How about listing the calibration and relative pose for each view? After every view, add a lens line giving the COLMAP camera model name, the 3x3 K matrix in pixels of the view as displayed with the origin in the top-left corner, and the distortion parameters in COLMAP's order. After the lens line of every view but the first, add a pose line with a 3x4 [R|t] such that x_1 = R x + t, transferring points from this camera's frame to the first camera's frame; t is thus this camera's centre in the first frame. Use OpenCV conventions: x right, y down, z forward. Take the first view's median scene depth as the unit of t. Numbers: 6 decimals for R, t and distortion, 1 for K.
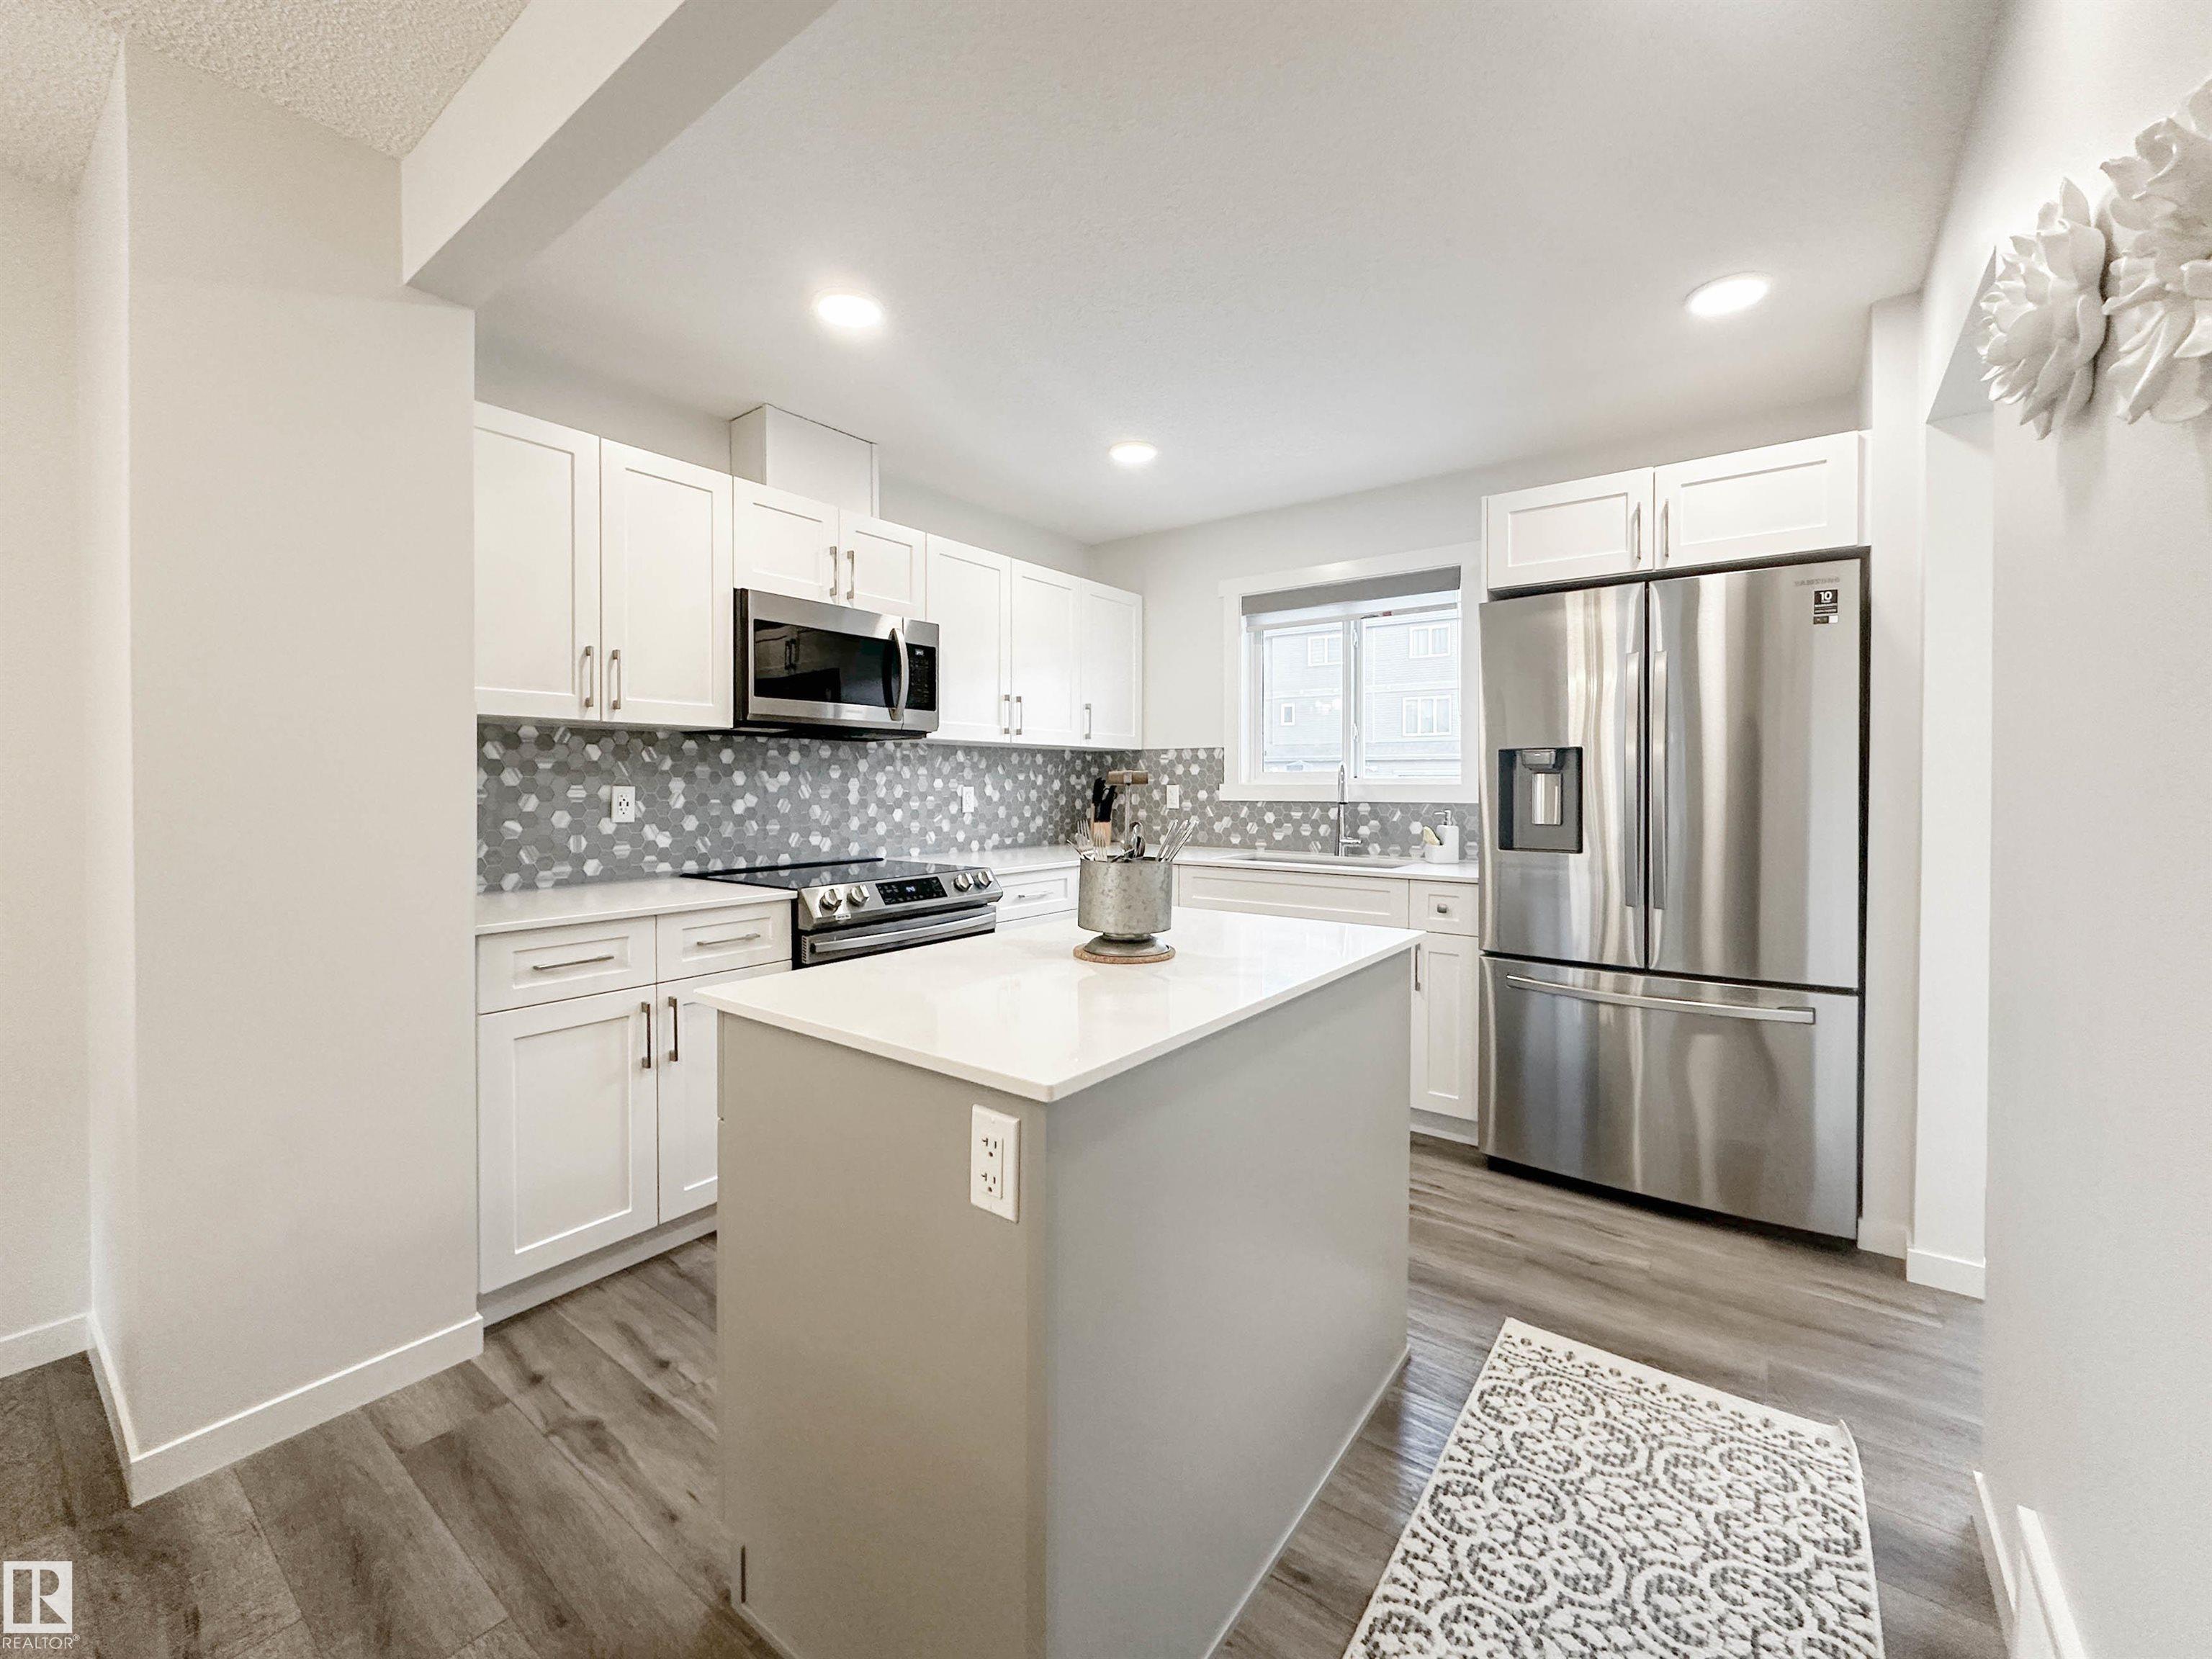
lens RADIAL K [[915.9, 0, 1079.1], [0, 915.9, 774.1], [0, 0, 1]] dist [-0.001377, 0.000160]
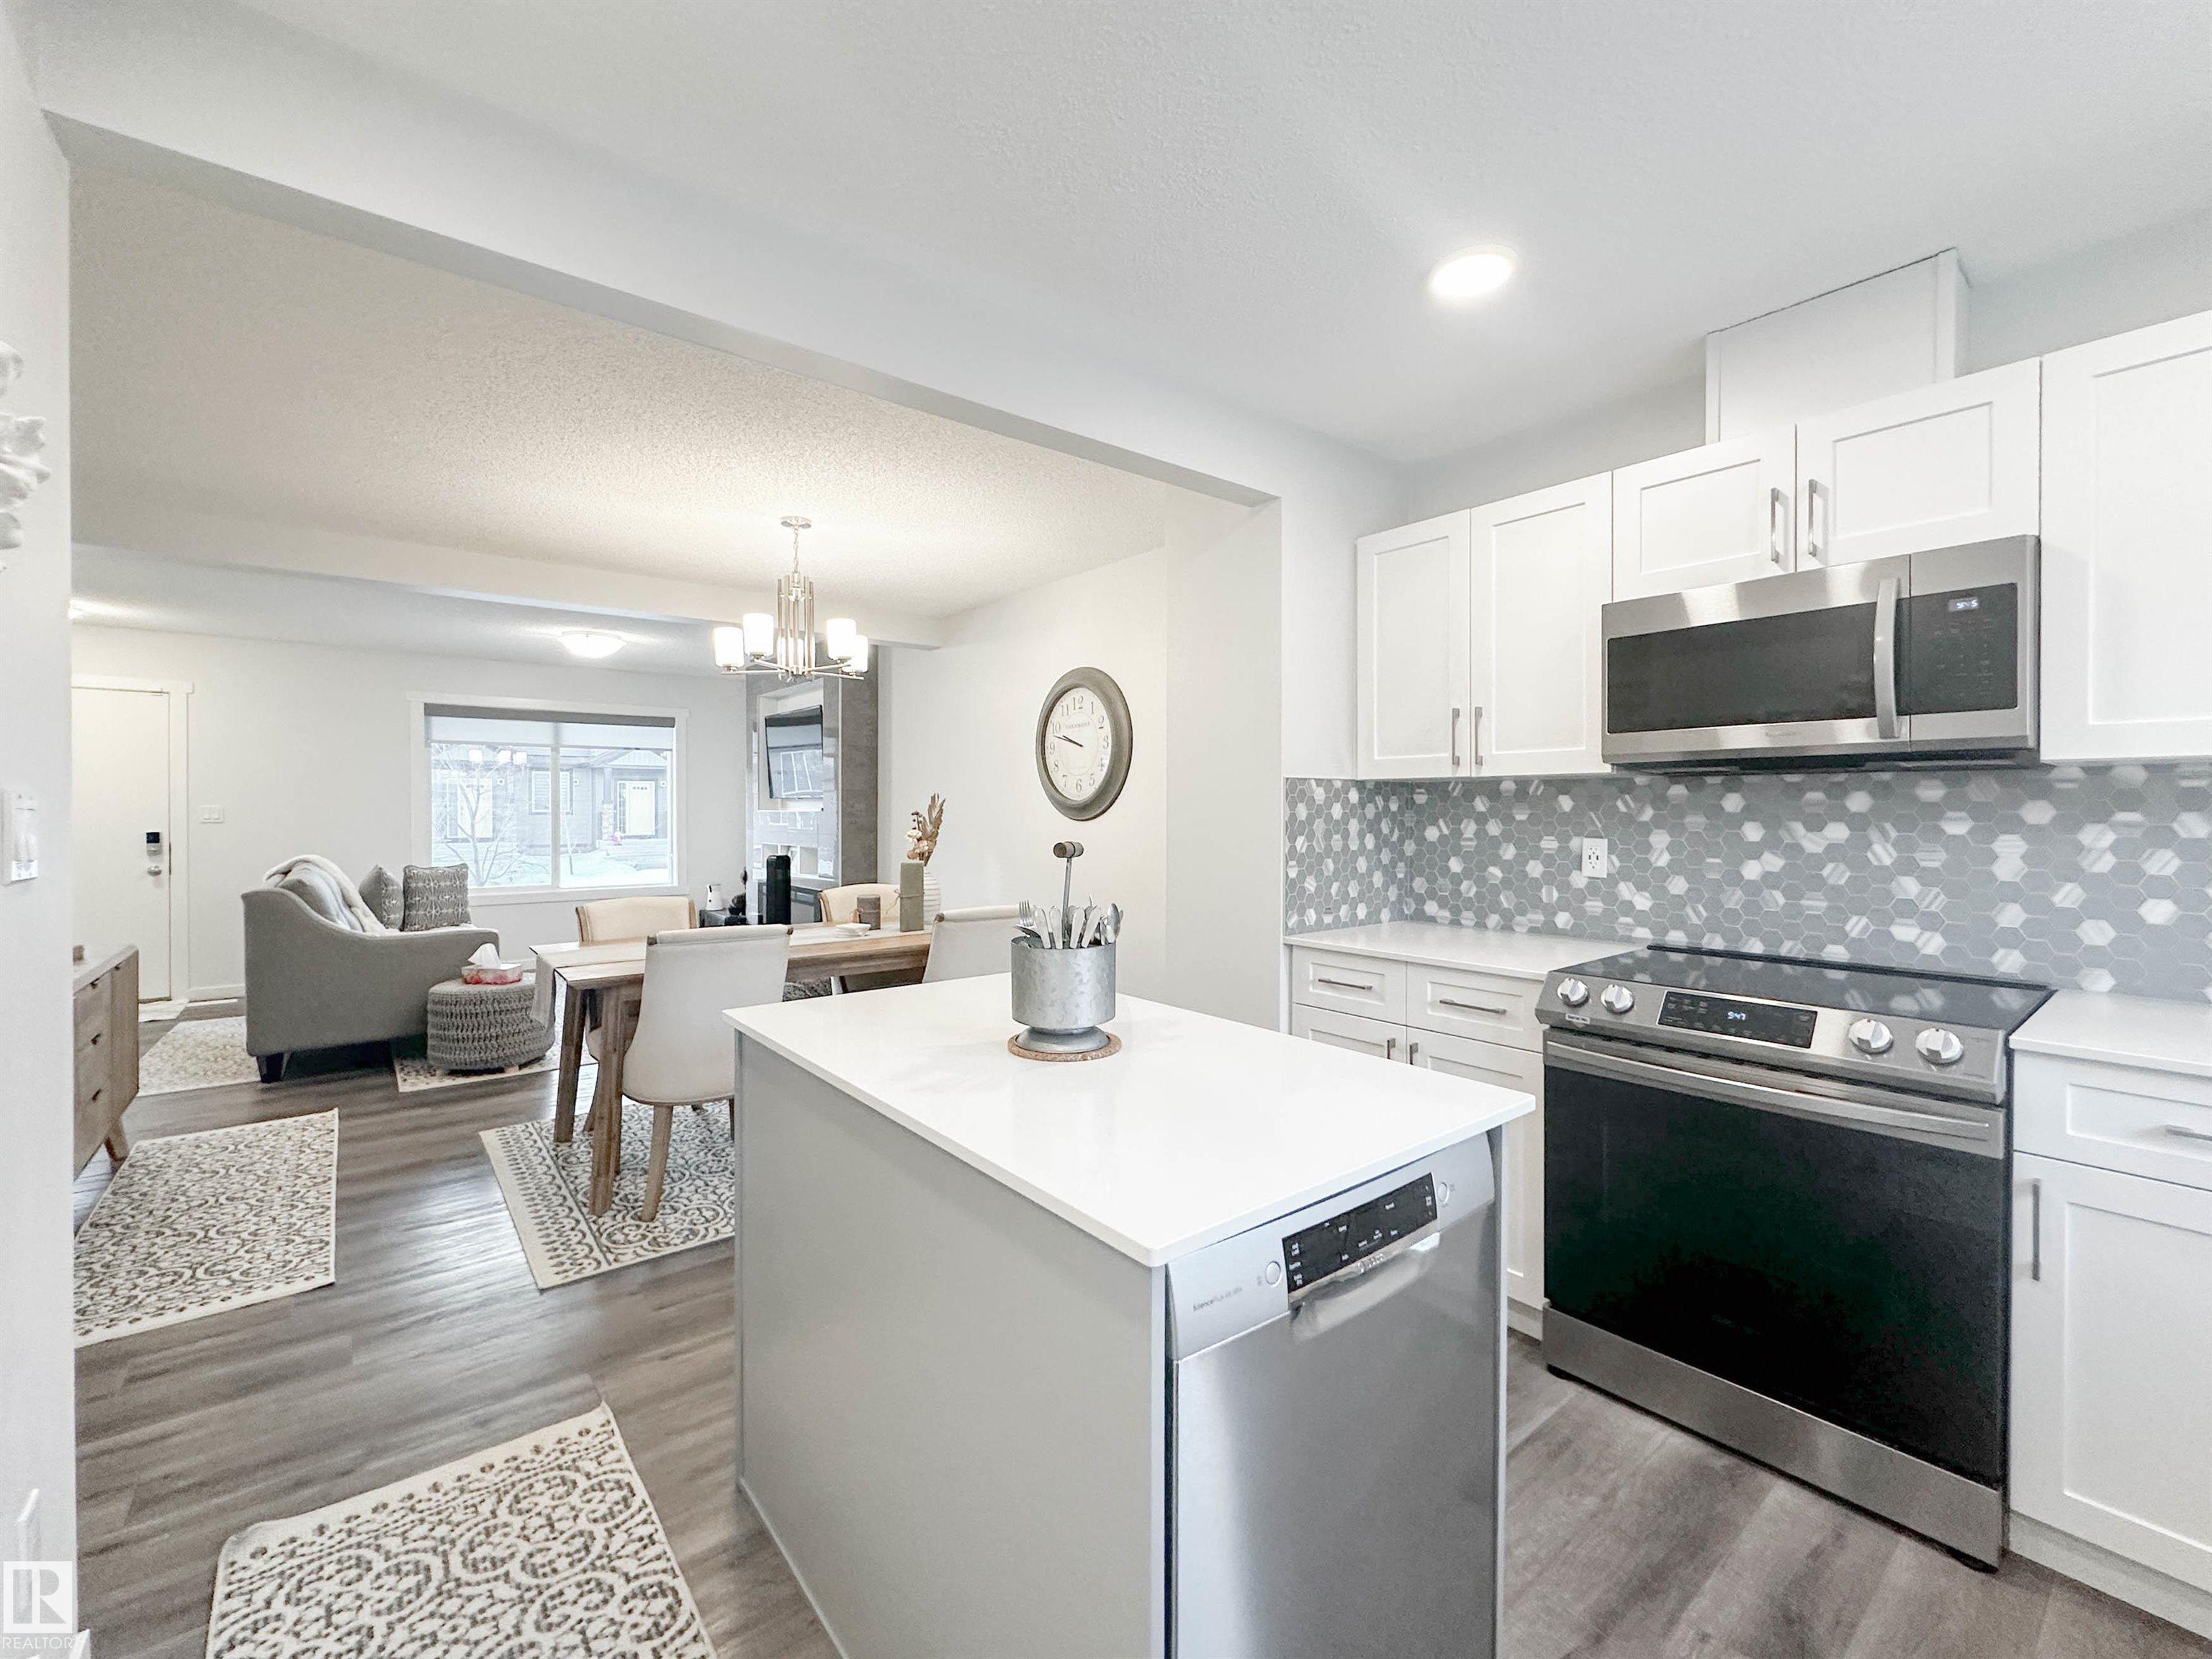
lens RADIAL K [[925.9, 0, 1091.9], [0, 925.9, 806.8], [0, 0, 1]] dist [0.003666, -0.000017]
pose [[-0.229769, -0.001089, -0.973245, 0.418450], [0.011890, 0.999922, -0.003926, -0.016573], [0.973173, -0.012474, -0.229738, 0.555832]]
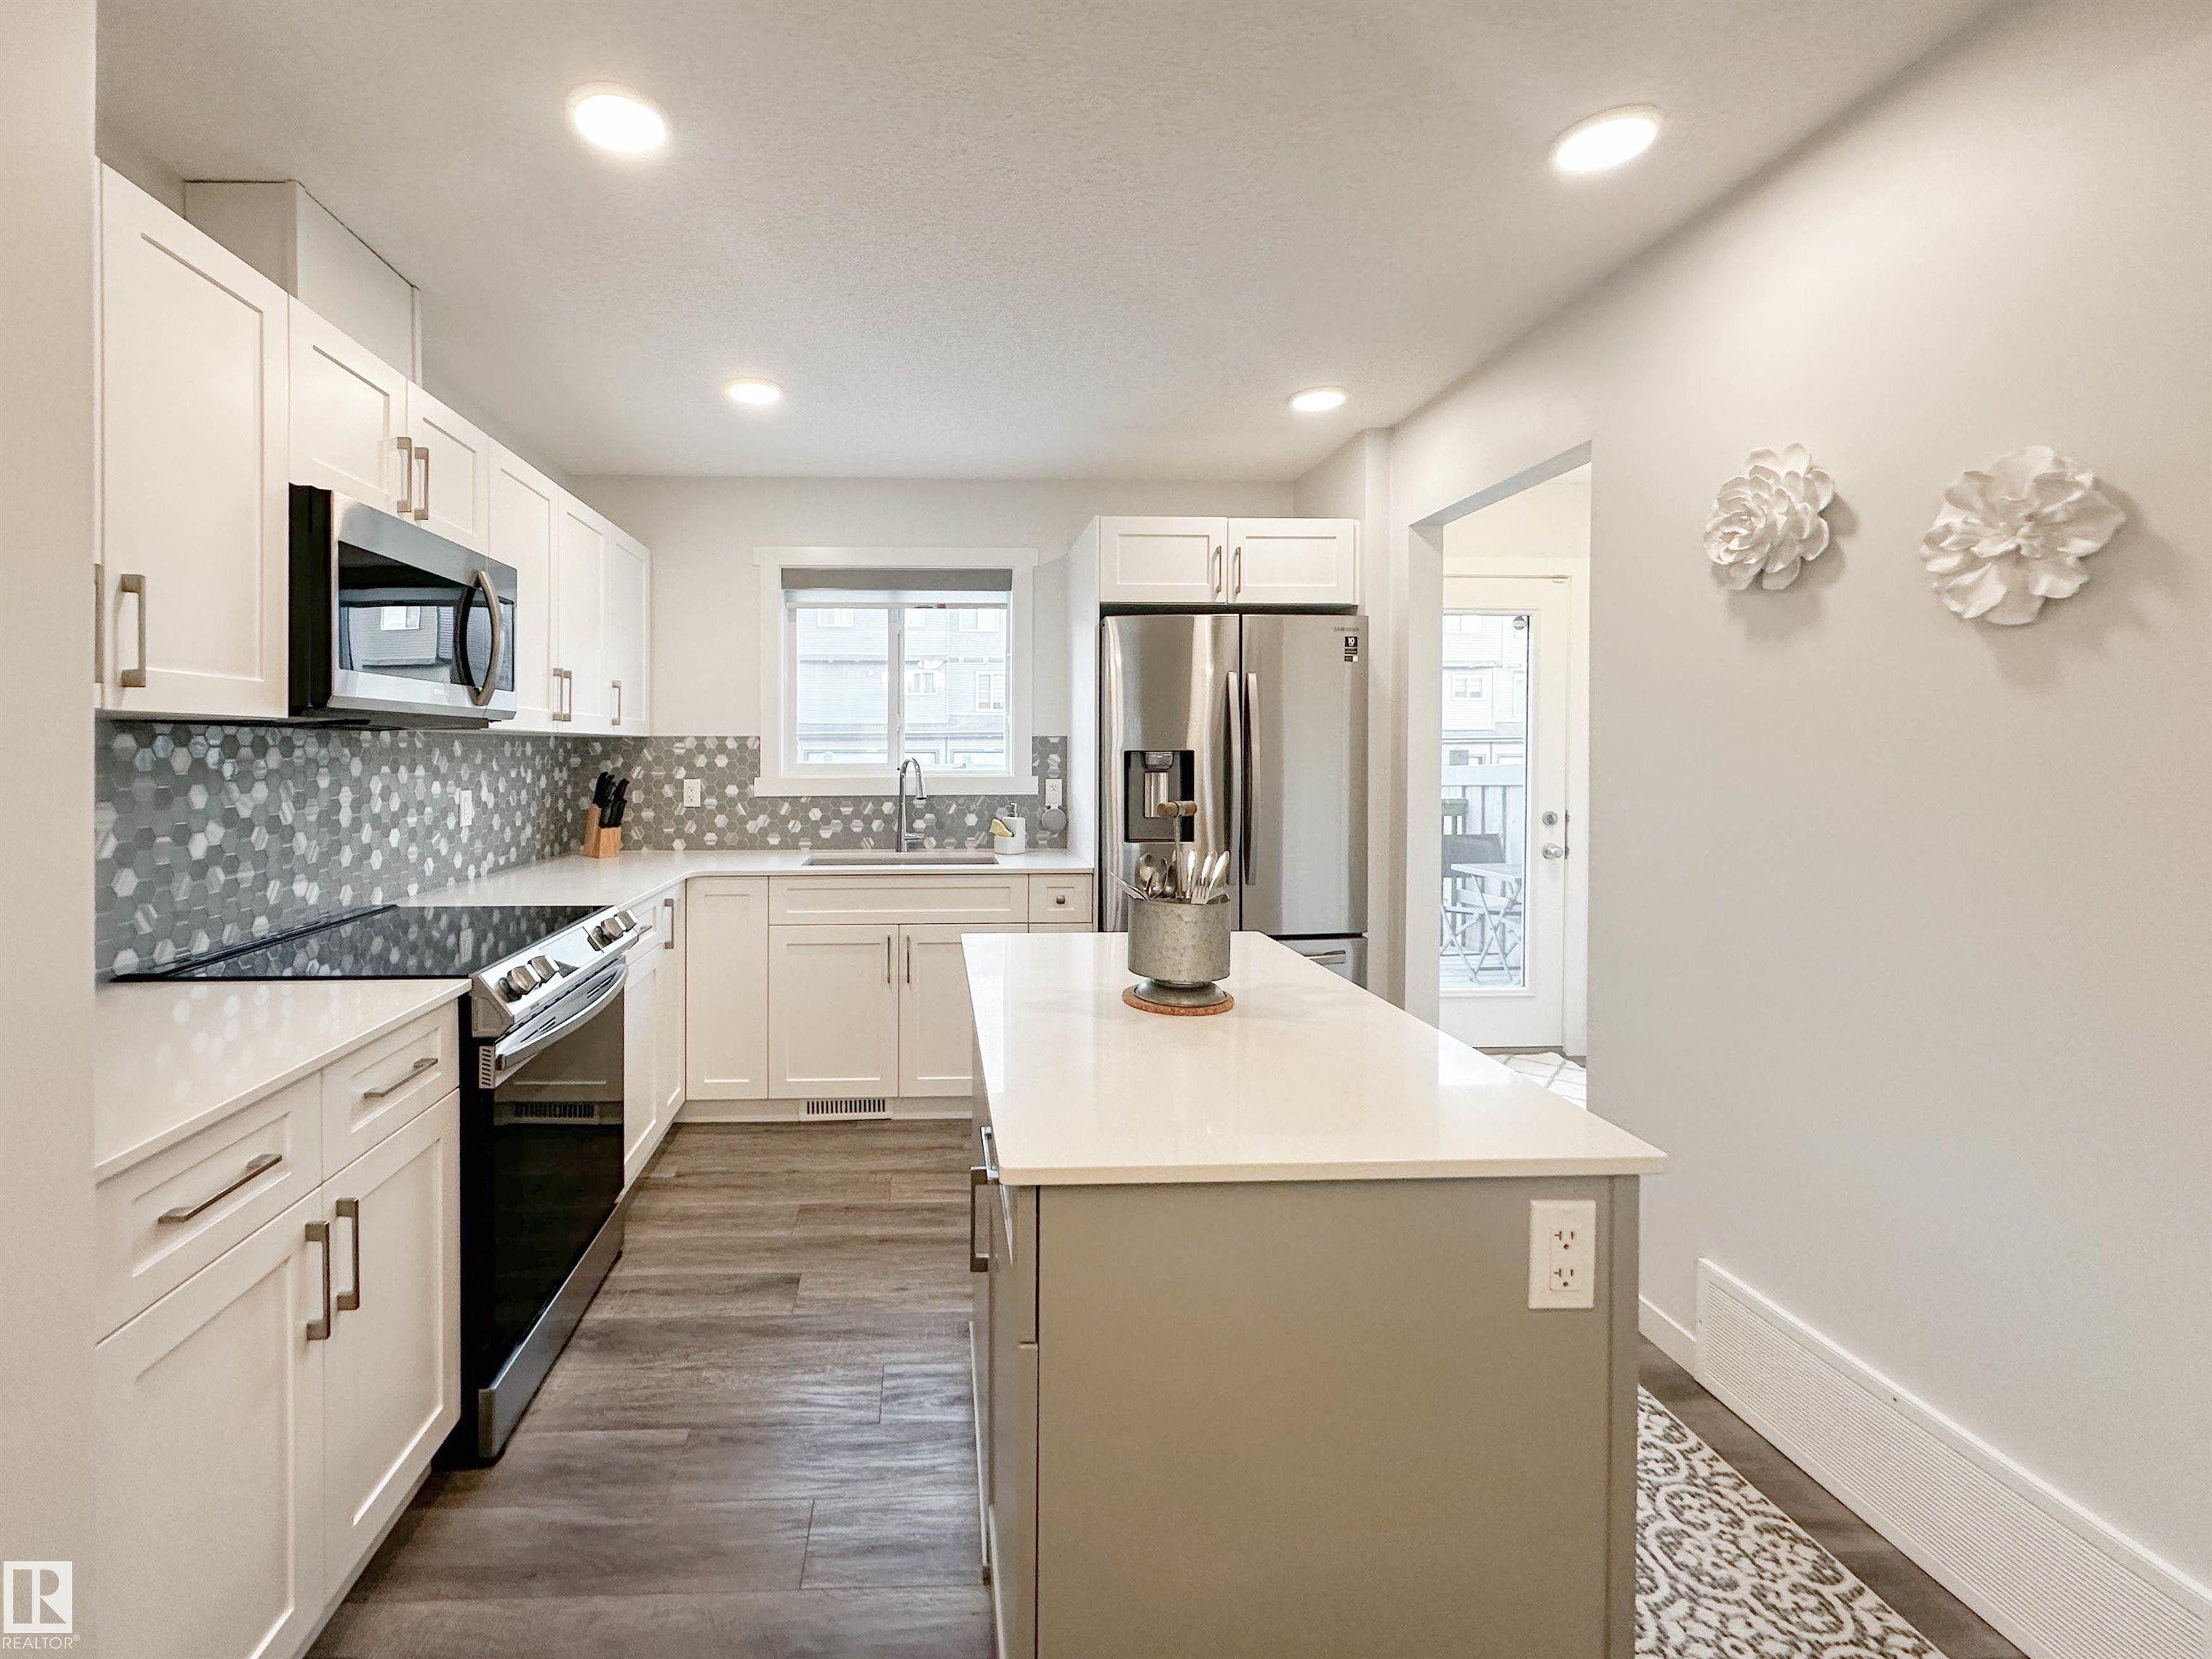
lens RADIAL K [[974.3, 0, 953.1], [0, 974.3, 751.6], [0, 0, 1]] dist [0.000817, 0.000453]
pose [[0.766251, -0.003406, 0.642532, -0.343728], [-0.005153, 0.999921, 0.011445, -0.029659], [-0.642520, -0.012081, 0.766173, 0.178843]]
